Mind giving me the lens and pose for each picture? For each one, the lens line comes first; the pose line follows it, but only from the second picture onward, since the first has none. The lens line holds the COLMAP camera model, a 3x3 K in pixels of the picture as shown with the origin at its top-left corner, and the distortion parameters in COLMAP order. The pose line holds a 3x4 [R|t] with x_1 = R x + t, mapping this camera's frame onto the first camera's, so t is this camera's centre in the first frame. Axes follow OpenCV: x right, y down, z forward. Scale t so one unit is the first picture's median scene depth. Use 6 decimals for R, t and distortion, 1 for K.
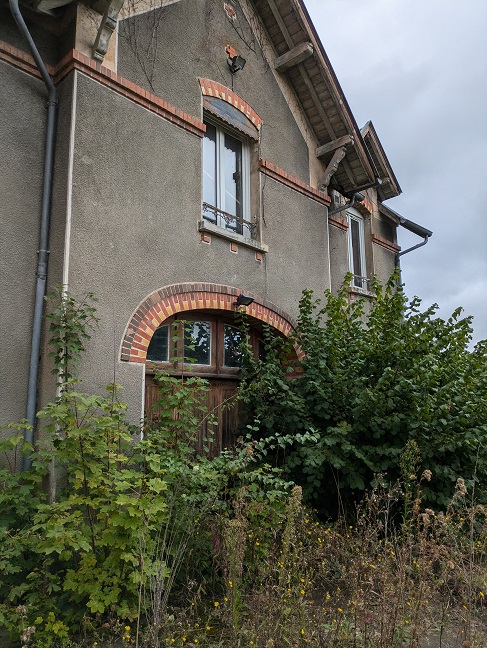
lens RADIAL K [[479.8, 0, 243.5], [0, 479.8, 324.0], [0, 0, 1]] dist [0.023194, -0.002124]
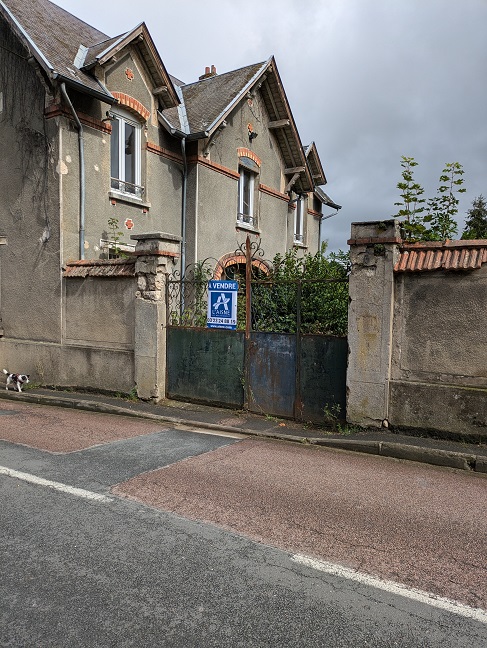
lens RADIAL K [[484.9, 0, 243.5], [0, 484.9, 324.0], [0, 0, 1]] dist [0.015112, -0.009471]
pose [[0.983639, 0.034717, 0.176774, -0.672596], [-0.072648, 0.974373, 0.212884, -0.365111], [-0.164853, -0.222243, 0.960953, -1.932399]]
